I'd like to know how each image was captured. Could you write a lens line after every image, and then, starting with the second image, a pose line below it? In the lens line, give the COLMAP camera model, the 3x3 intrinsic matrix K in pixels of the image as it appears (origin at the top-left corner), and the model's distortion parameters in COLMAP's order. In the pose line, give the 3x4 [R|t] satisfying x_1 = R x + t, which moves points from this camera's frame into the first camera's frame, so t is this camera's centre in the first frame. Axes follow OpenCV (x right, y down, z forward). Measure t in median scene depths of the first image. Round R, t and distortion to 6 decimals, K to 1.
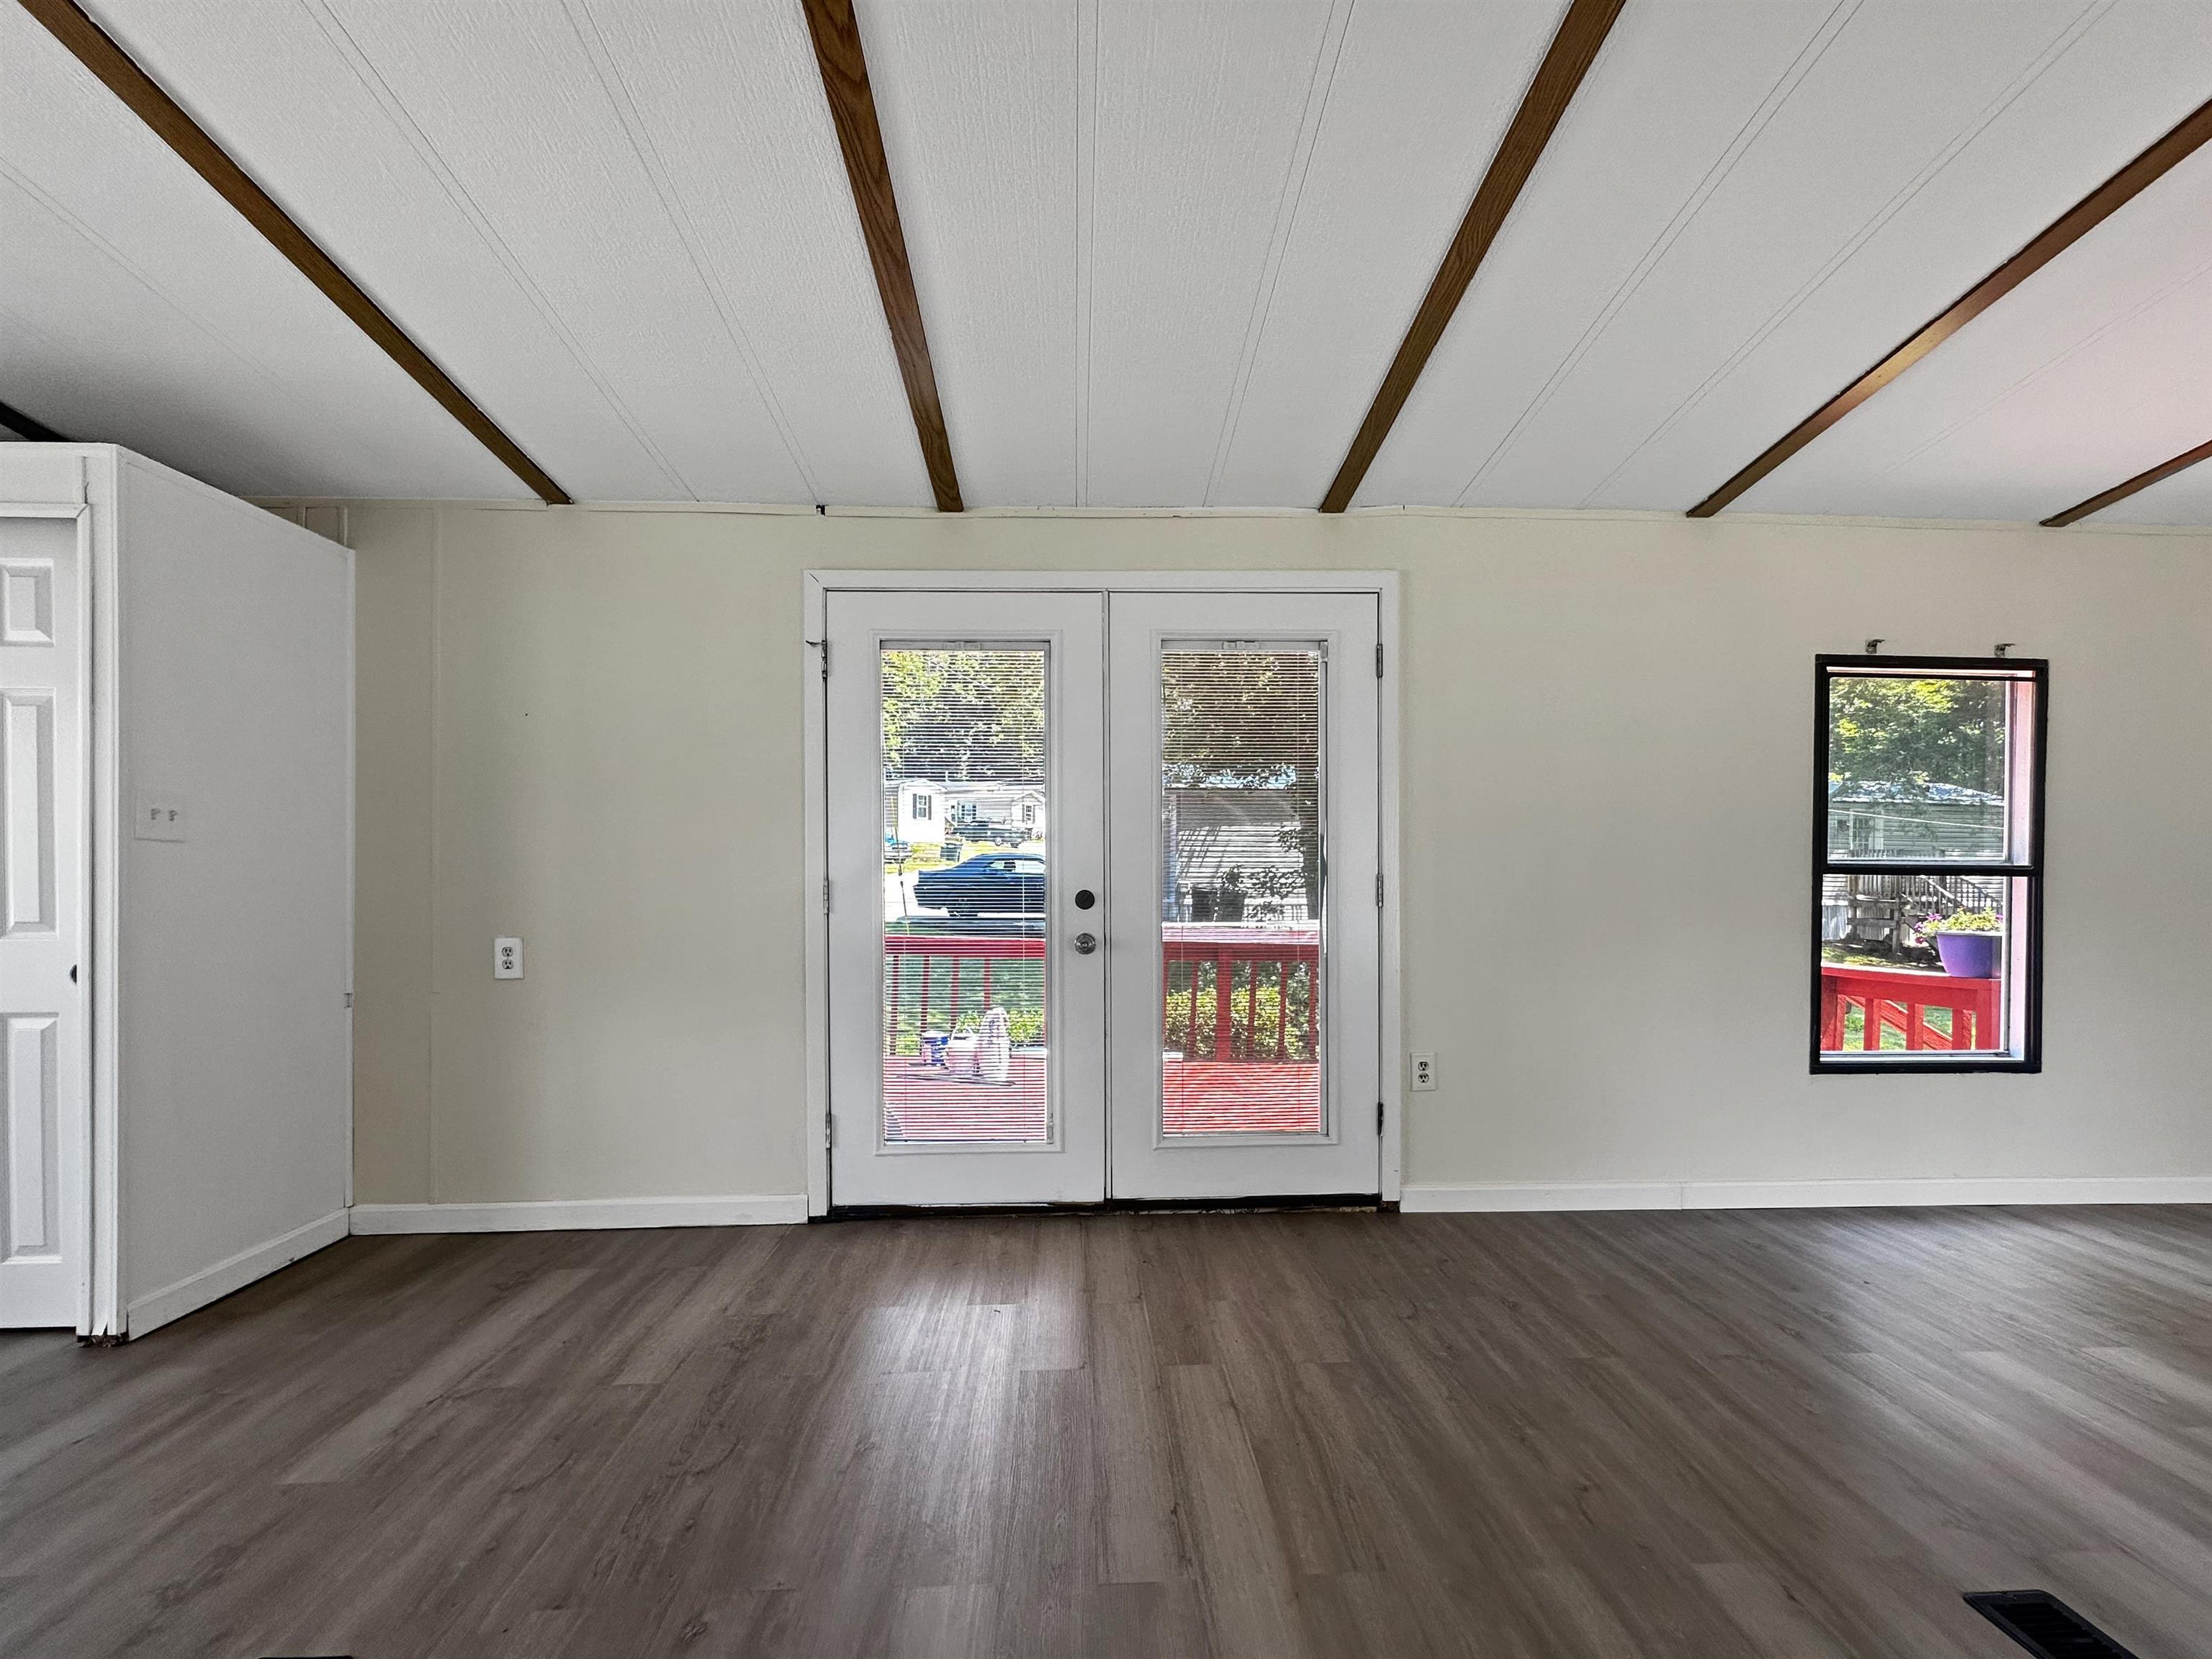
lens RADIAL K [[892.1, 0, 1110.4], [0, 892.1, 881.7], [0, 0, 1]] dist [-0.007465, 0.001411]
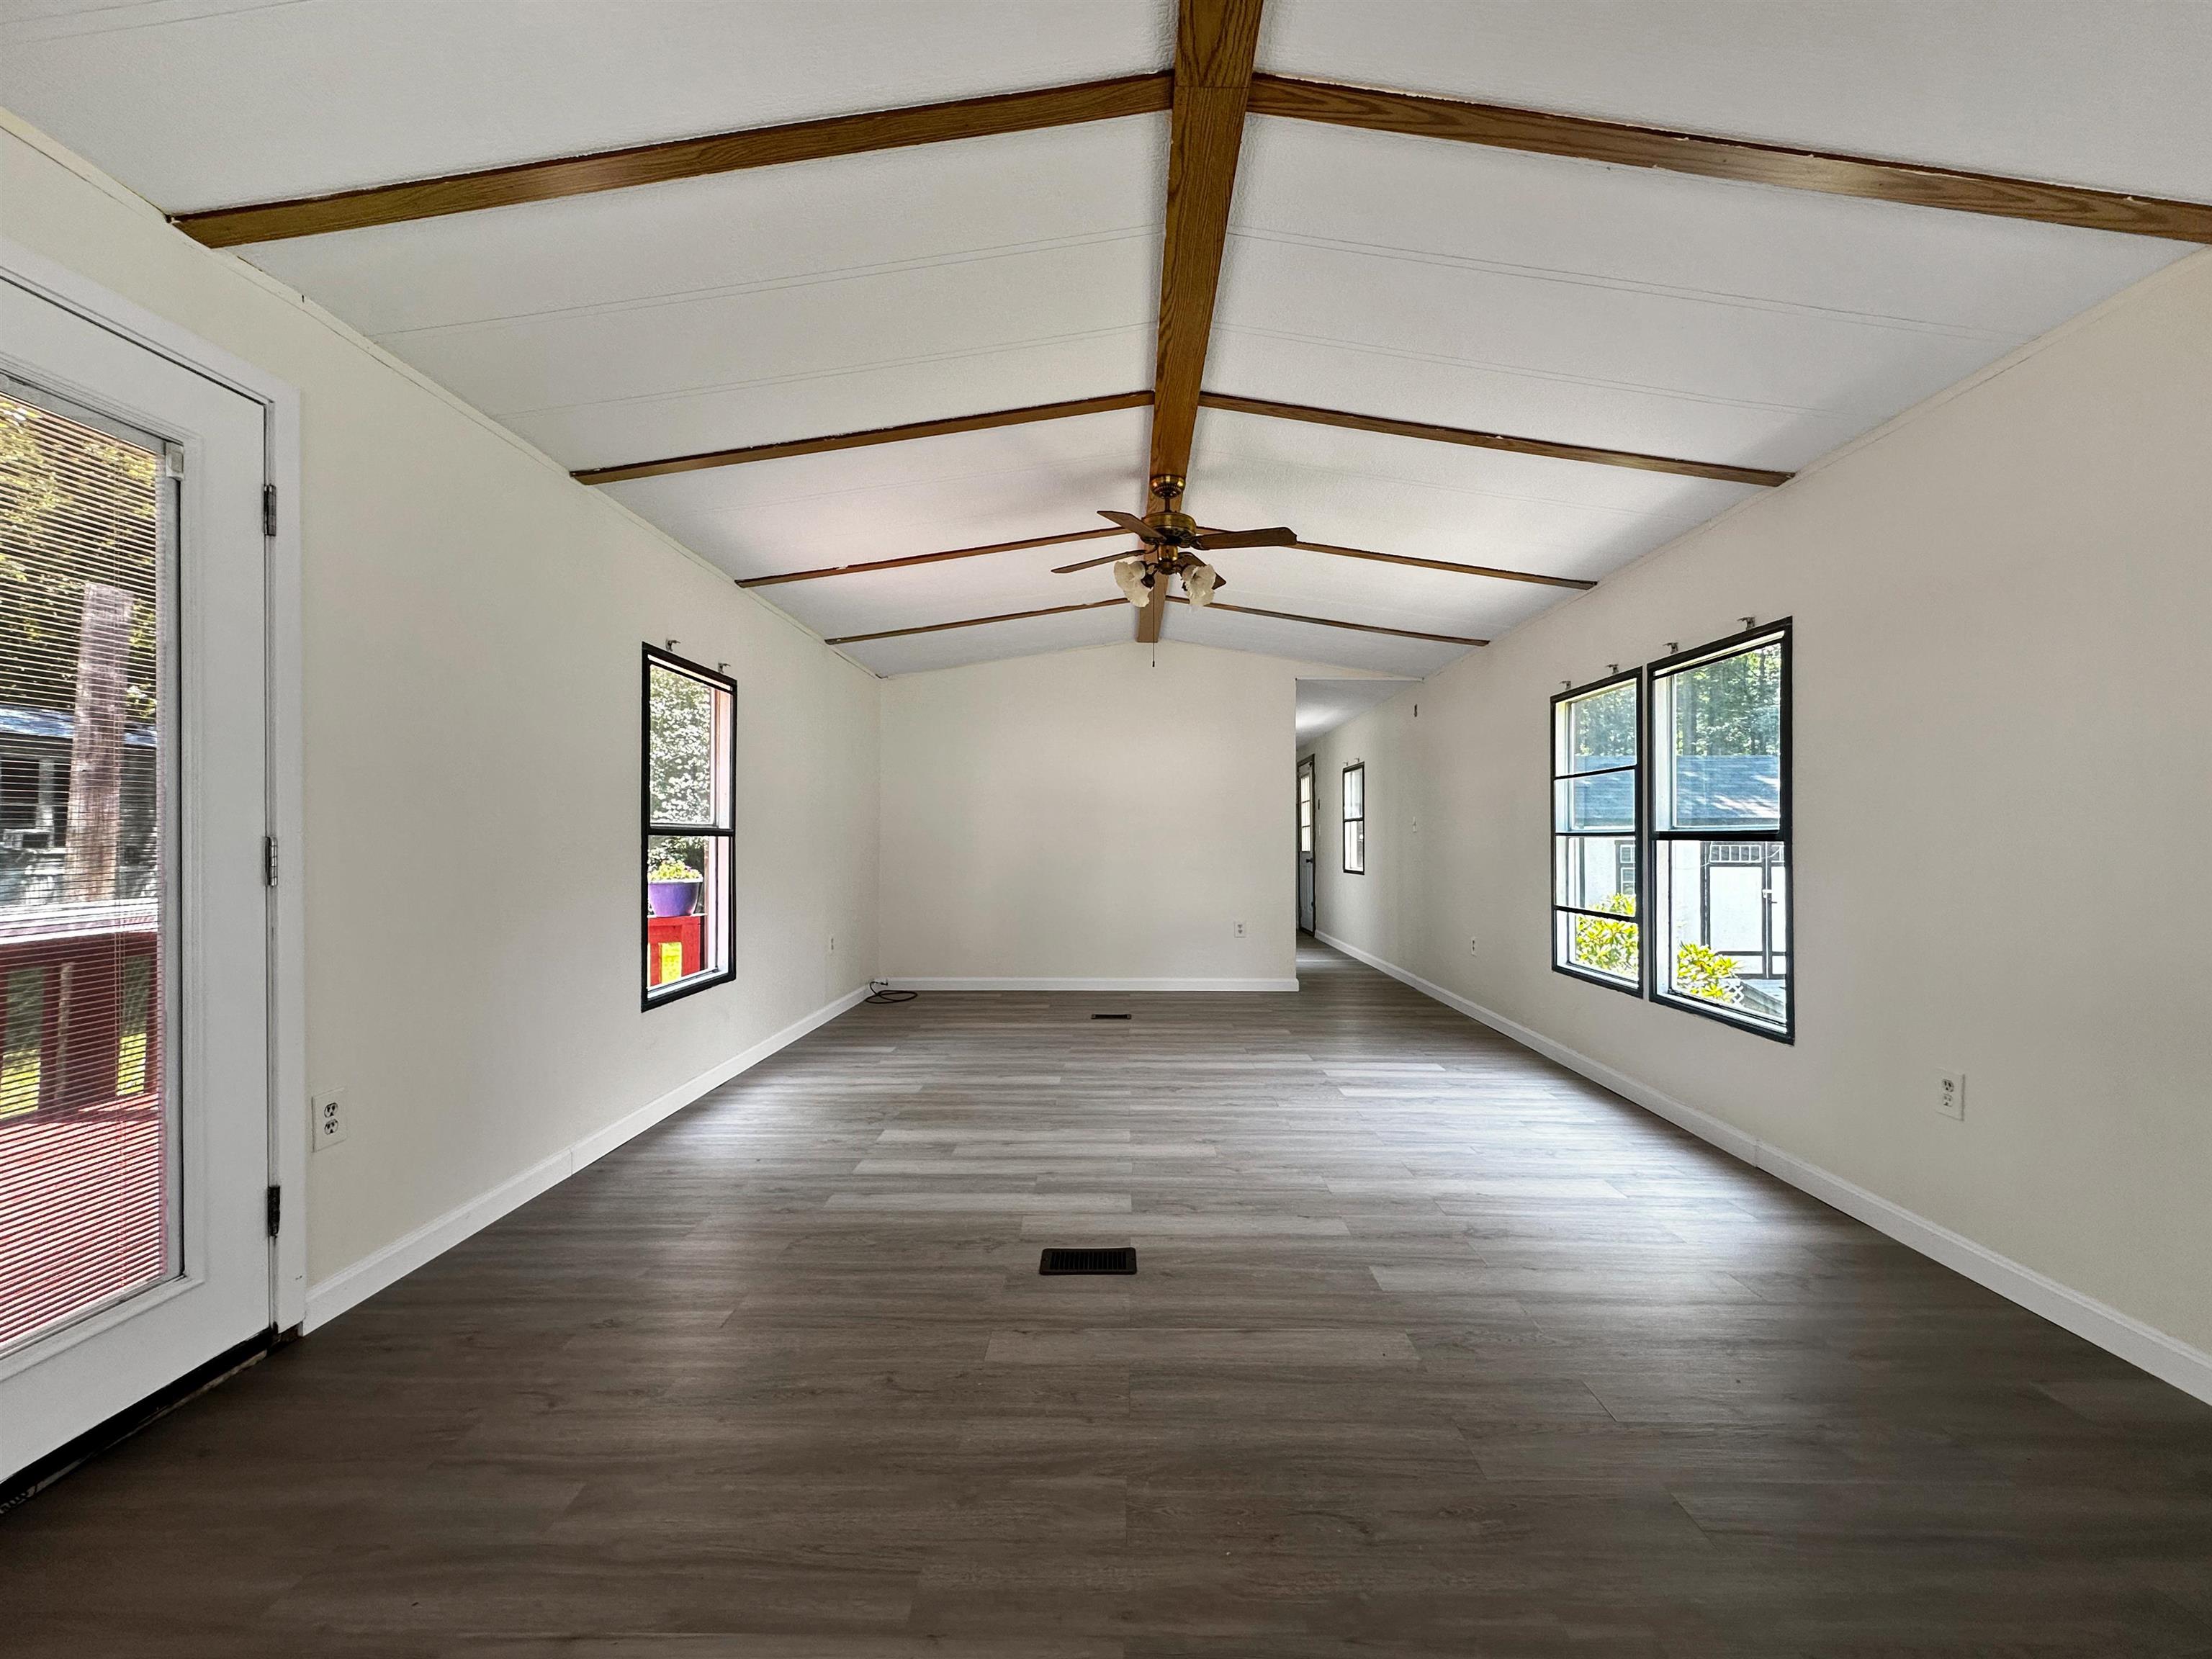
lens RADIAL K [[892.1, 0, 1114.7], [0, 892.1, 829.0], [0, 0, 1]] dist [-0.007465, 0.001411]
pose [[0.061769, 0.005186, 0.998077, -0.308623], [0.008742, 0.999945, -0.005737, -0.004535], [-0.998052, 0.009080, 0.061720, 0.339497]]
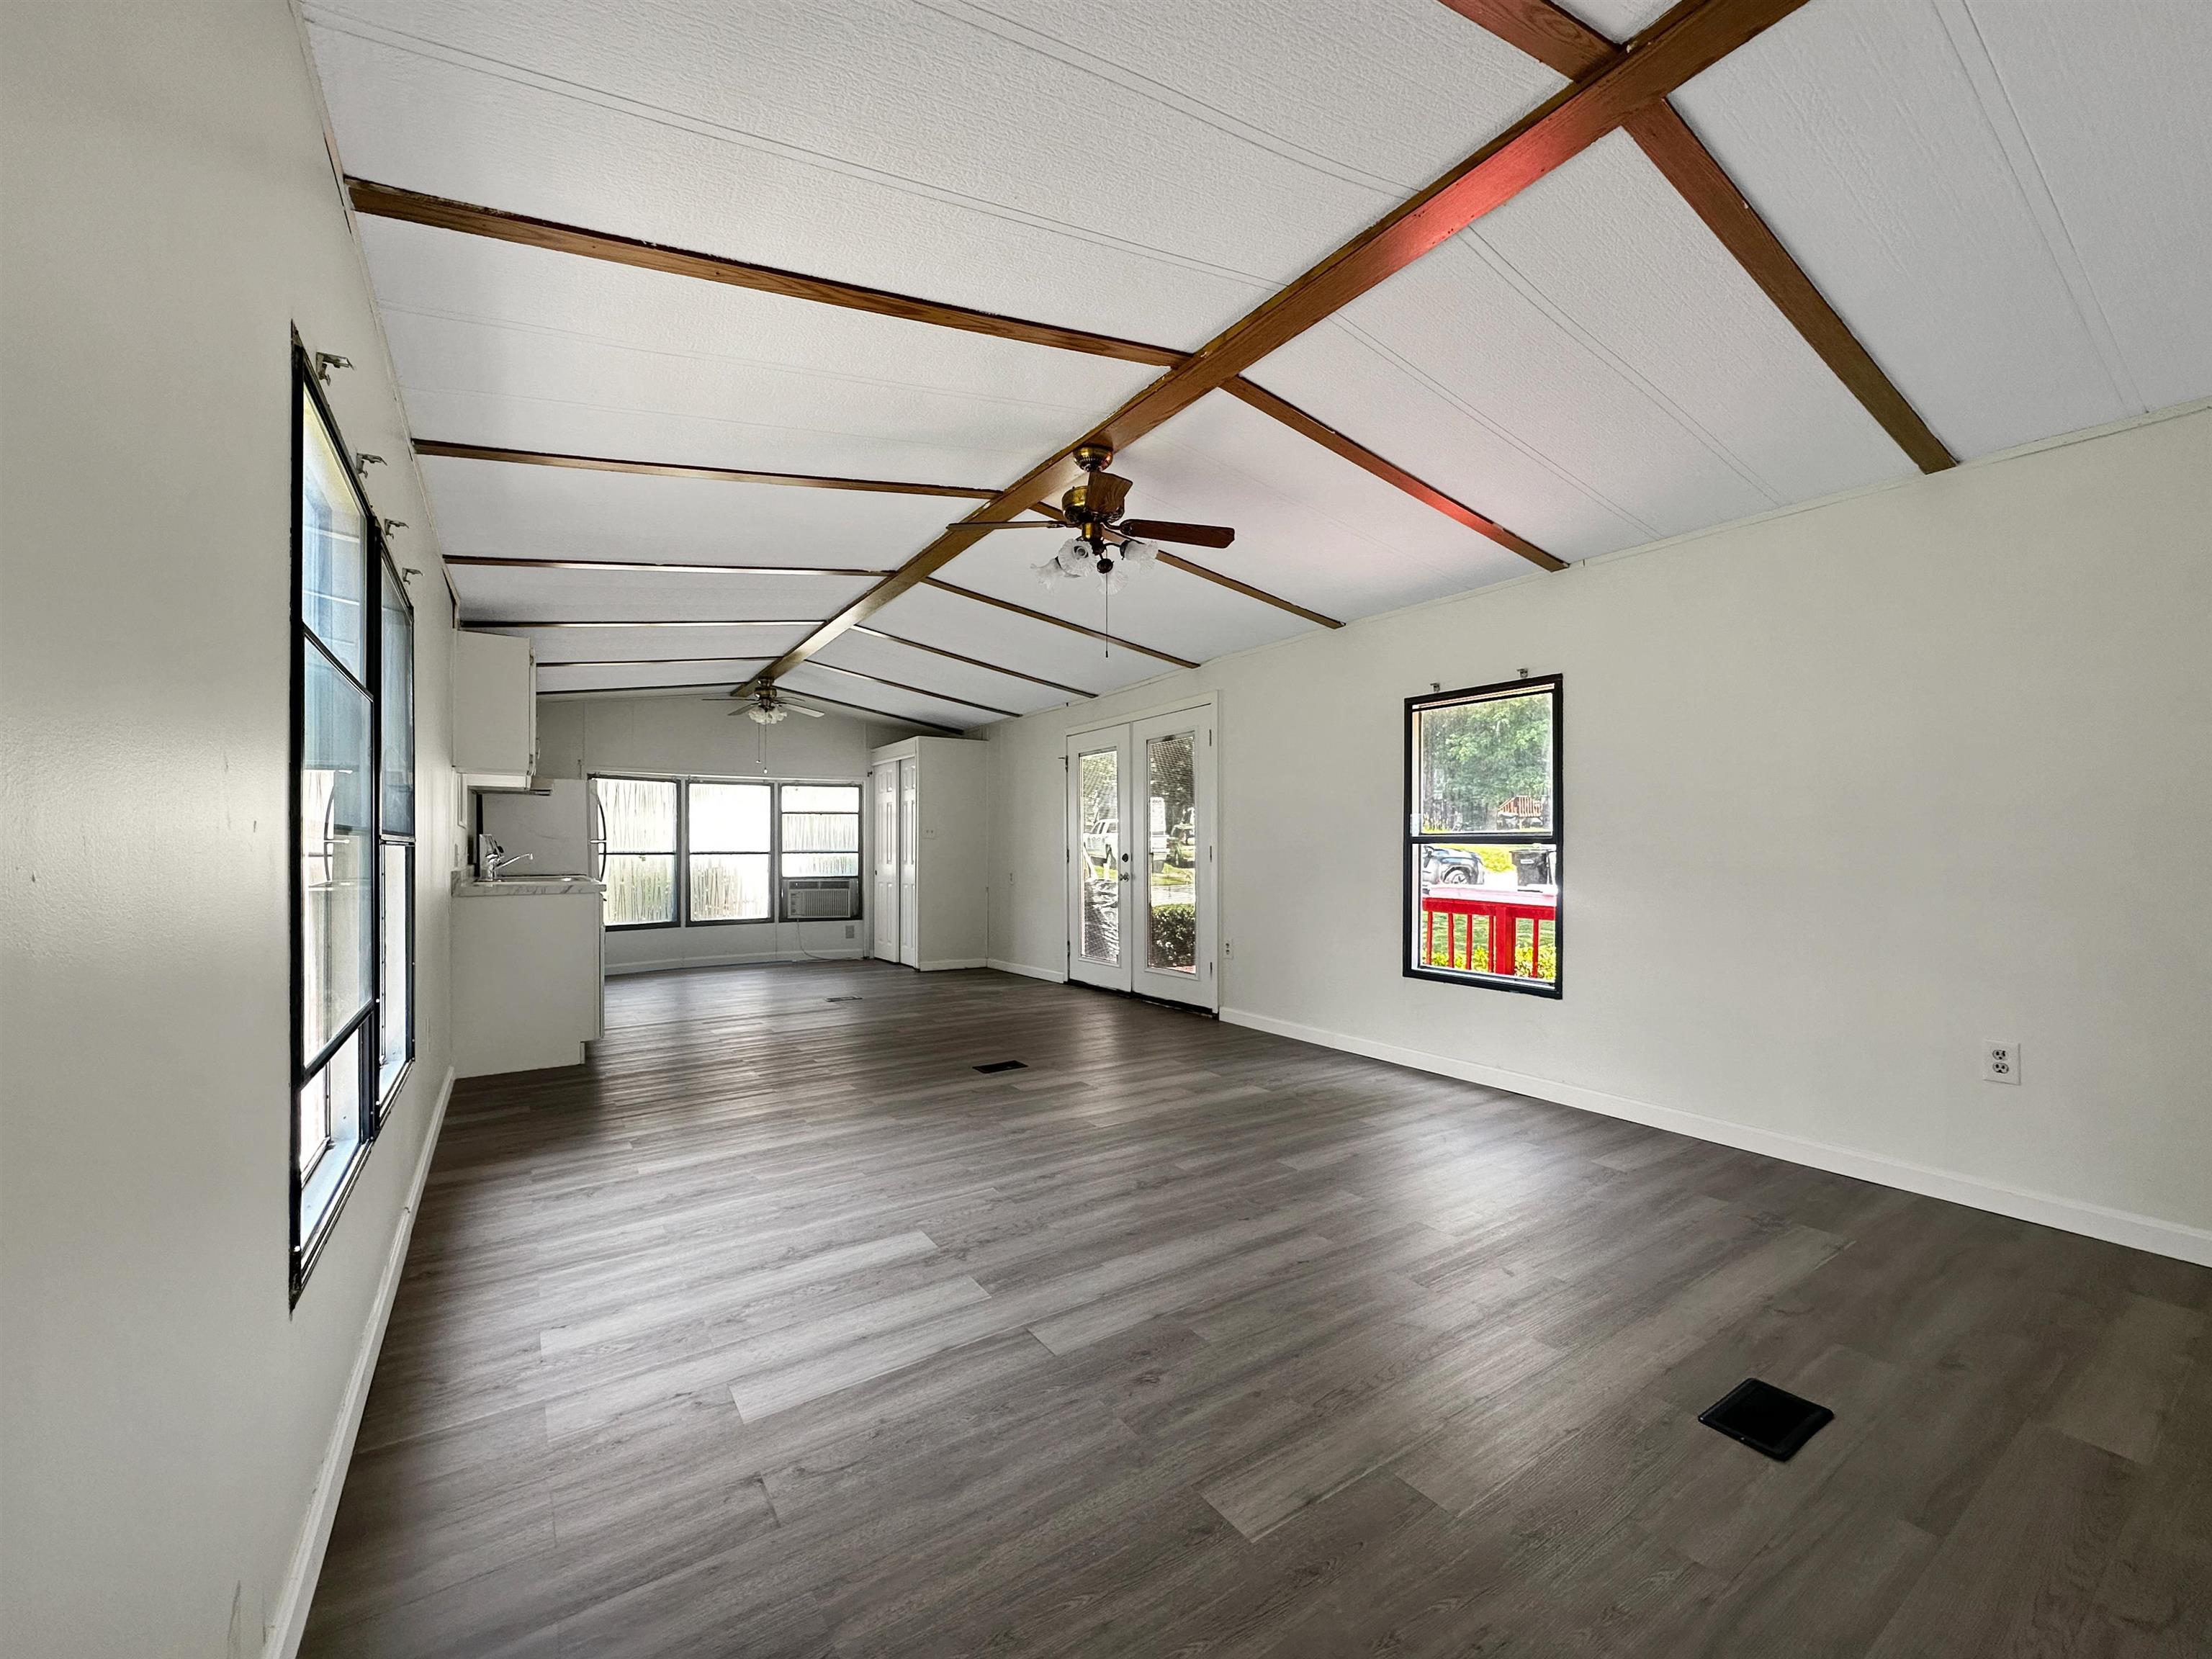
lens RADIAL K [[892.1, 0, 1112.3], [0, 892.1, 833.9], [0, 0, 1]] dist [-0.007465, 0.001411]
pose [[0.520228, -0.016027, -0.853877, 1.880754], [-0.006684, 0.999717, -0.022837, 0.012082], [0.854001, 0.017588, 0.519974, -0.217319]]
